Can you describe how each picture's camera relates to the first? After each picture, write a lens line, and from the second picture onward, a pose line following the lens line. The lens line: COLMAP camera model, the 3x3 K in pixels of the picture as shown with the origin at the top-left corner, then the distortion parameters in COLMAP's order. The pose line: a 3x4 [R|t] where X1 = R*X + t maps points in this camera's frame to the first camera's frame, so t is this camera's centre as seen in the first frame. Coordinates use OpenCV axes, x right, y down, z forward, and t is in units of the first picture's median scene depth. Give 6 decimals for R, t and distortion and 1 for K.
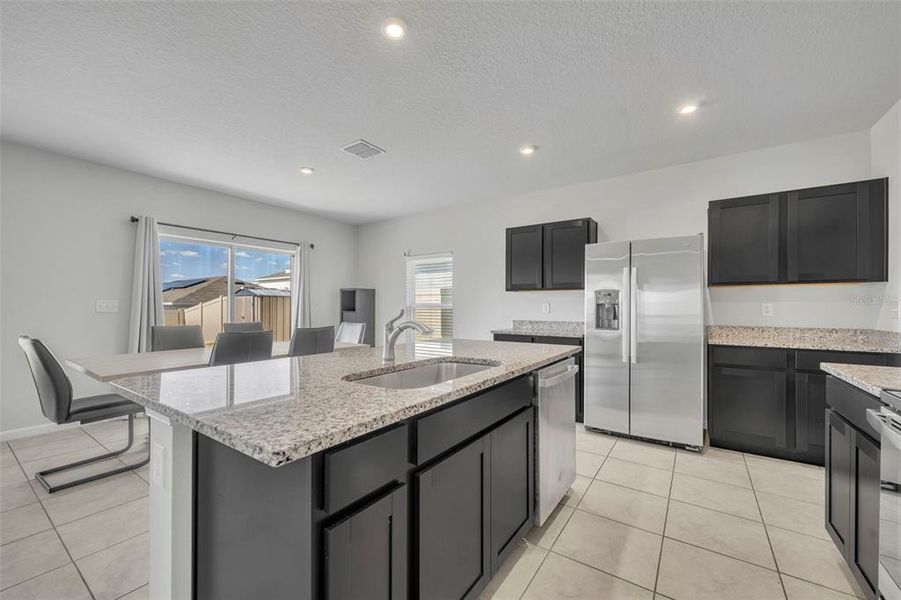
lens RADIAL K [[360.7, 0, 450.5], [0, 360.7, 306.5], [0, 0, 1]] dist [-0.001036, 0.000007]
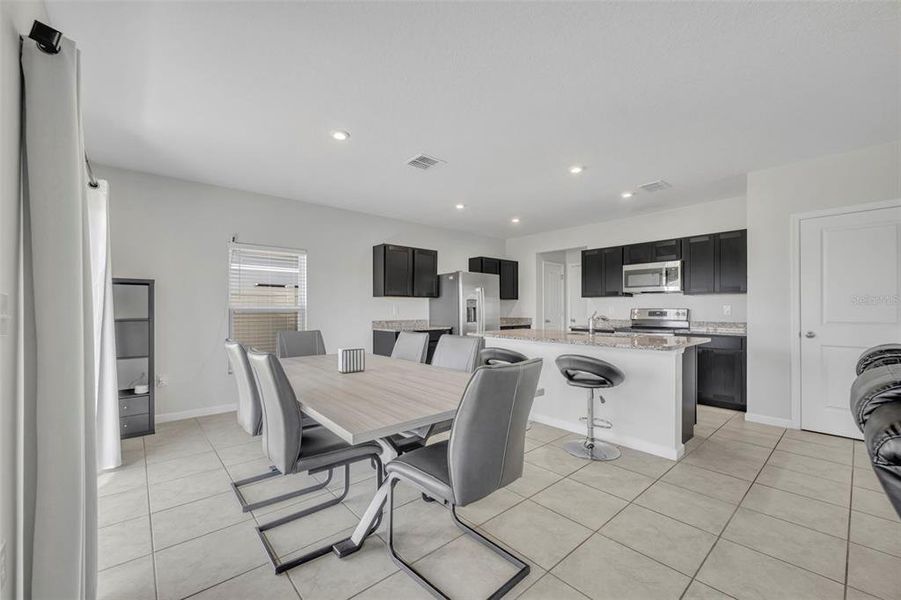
lens RADIAL K [[360.7, 0, 450.5], [0, 360.7, 306.5], [0, 0, 1]] dist [-0.001036, 0.000007]
pose [[0.246194, 0.004619, 0.969210, -1.301630], [0.001113, 0.999987, -0.005049, -0.003371], [-0.969220, 0.002322, 0.246185, 0.685225]]
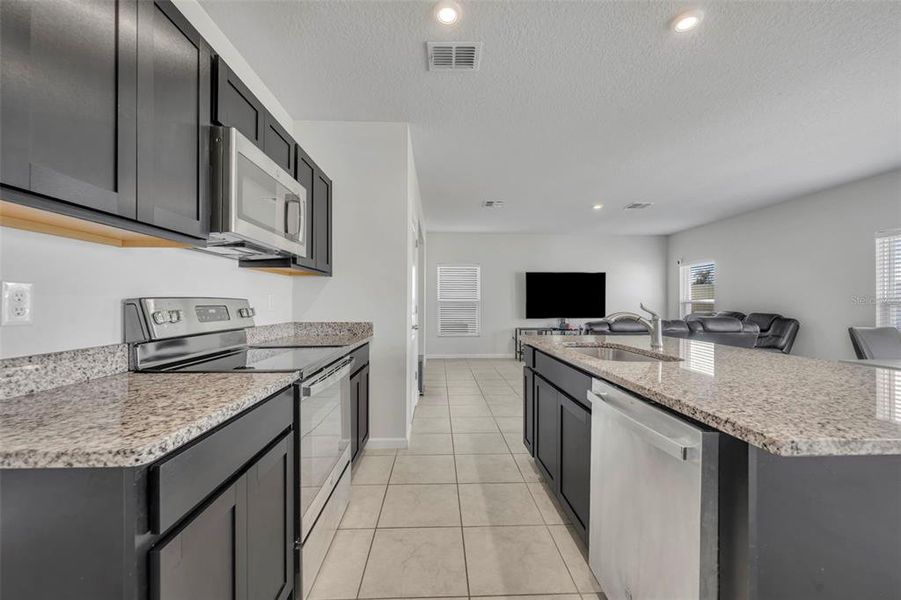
lens RADIAL K [[358.2, 0, 450.1], [0, 358.2, 302.0], [0, 0, 1]] dist [-0.001139, -0.000075]
pose [[-0.804963, -0.005138, -0.593302, 0.553269], [-0.004346, 0.999987, -0.002762, 0.005575], [0.593309, 0.000355, -0.804975, 0.819086]]
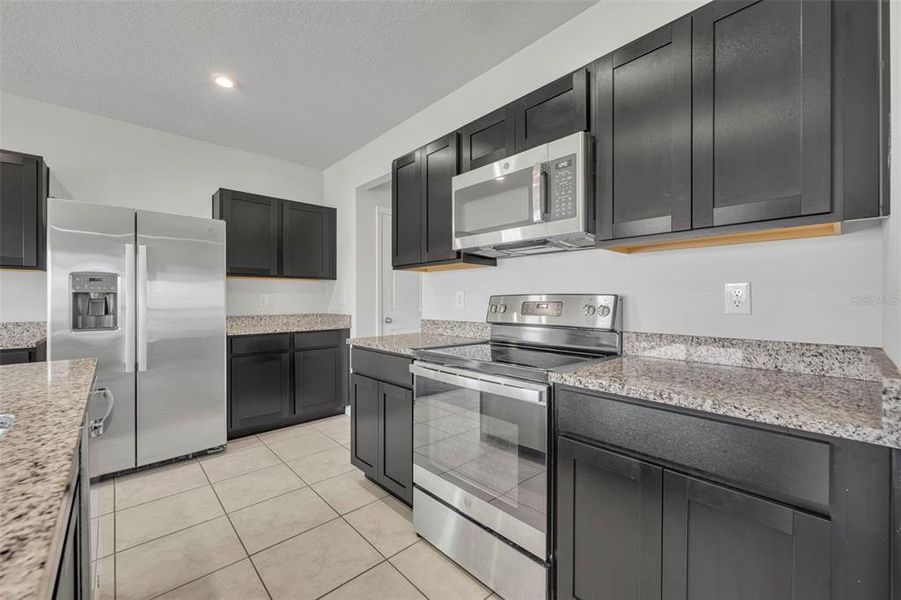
lens RADIAL K [[360.8, 0, 450.5], [0, 360.8, 300.0], [0, 0, 1]] dist [0.002360, 0.000299]
pose [[0.216440, -0.003654, 0.976289, -0.094014], [0.002635, 0.999992, 0.003158, 0.006300], [-0.976292, 0.001889, 0.216448, 0.193496]]
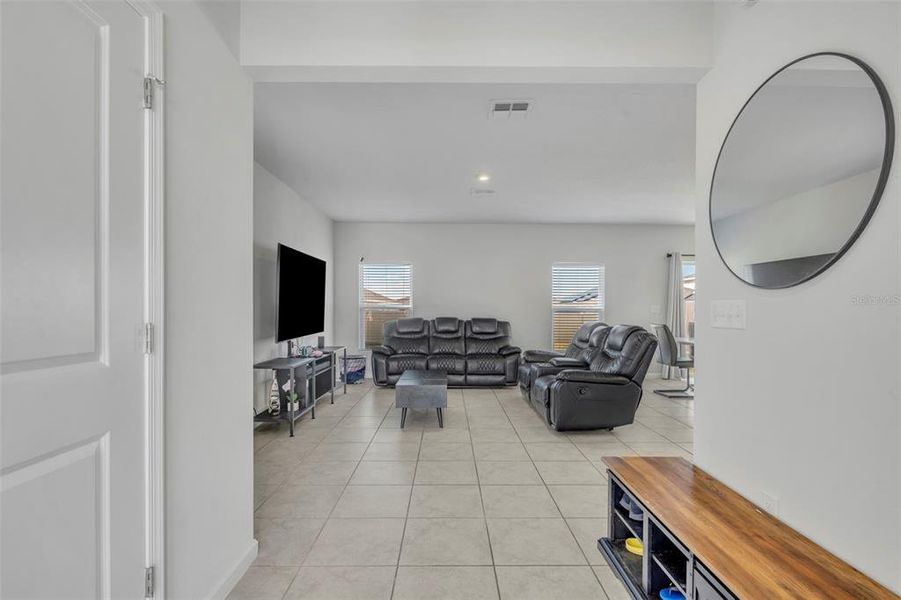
lens RADIAL K [[421.2, 0, 448.9], [0, 421.2, 313.1], [0, 0, 1]] dist [-0.002217, -0.000197]
pose [[0.570236, 0.008505, -0.821437, 0.125365], [-0.002799, 0.999961, 0.008410, 0.004071], [0.821476, -0.002497, 0.570237, -1.045899]]
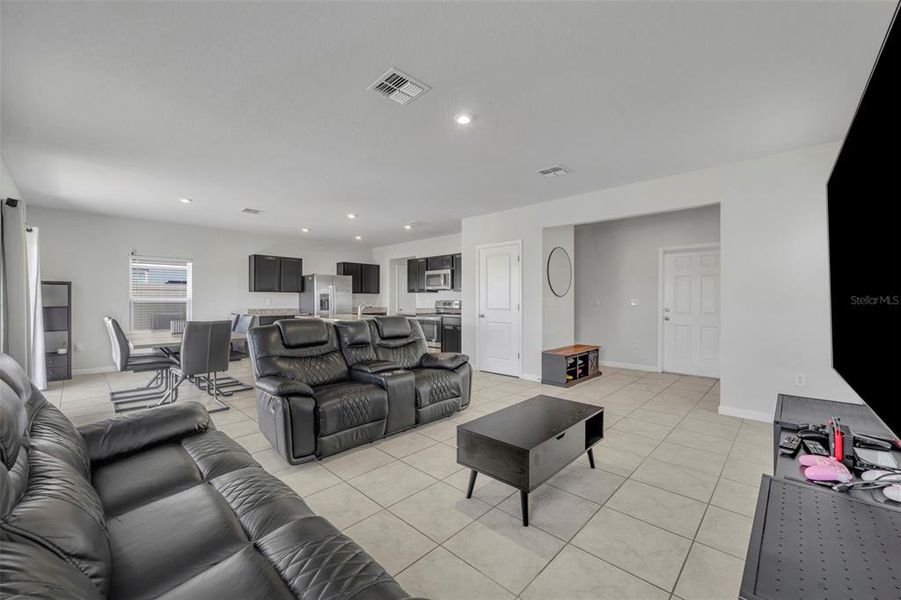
lens RADIAL K [[360.8, 0, 450.5], [0, 360.8, 300.0], [0, 0, 1]] dist [0.002360, 0.000299]
pose [[0.158582, 0.001424, 0.987345, -1.879067], [-0.000635, 0.999999, -0.001340, -0.001895], [-0.987346, -0.000415, 0.158583, -0.232787]]
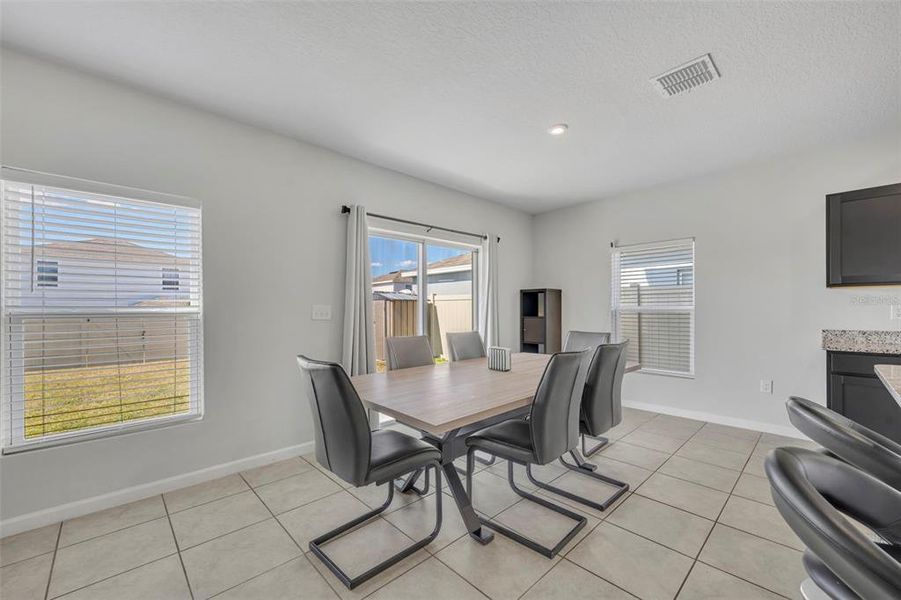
lens RADIAL K [[360.7, 0, 450.5], [0, 360.7, 306.5], [0, 0, 1]] dist [-0.001036, 0.000007]
pose [[0.978935, -0.008451, -0.203998, -0.556609], [0.006769, 0.999937, -0.008943, -0.006476], [0.204060, 0.007374, 0.978931, 0.264635]]
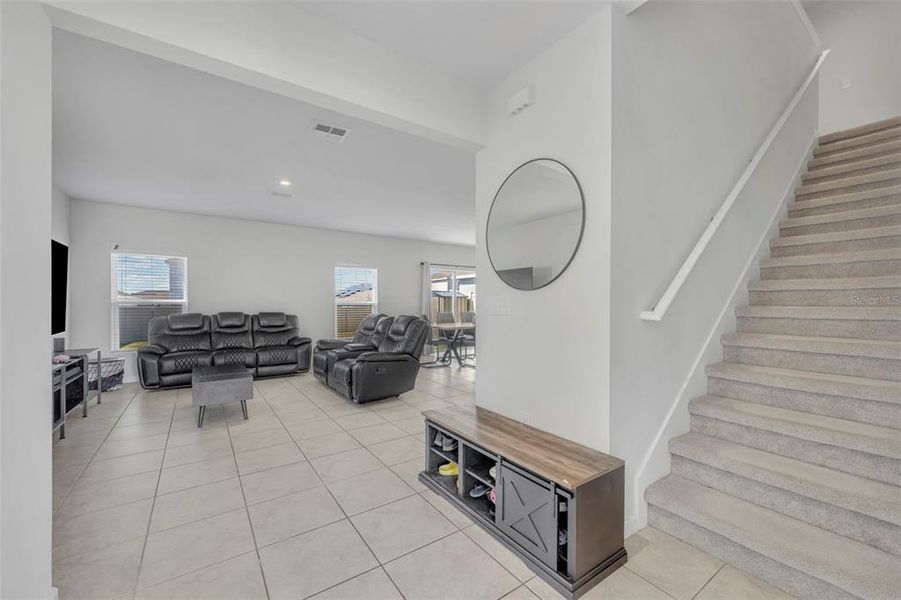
lens RADIAL K [[360.7, 0, 450.5], [0, 360.7, 306.5], [0, 0, 1]] dist [-0.001036, 0.000007]
pose [[0.936602, 0.000996, -0.350392, 0.050822], [0.001331, 0.999979, 0.006399, 0.005155], [0.350391, -0.006460, 0.936581, -1.165033]]
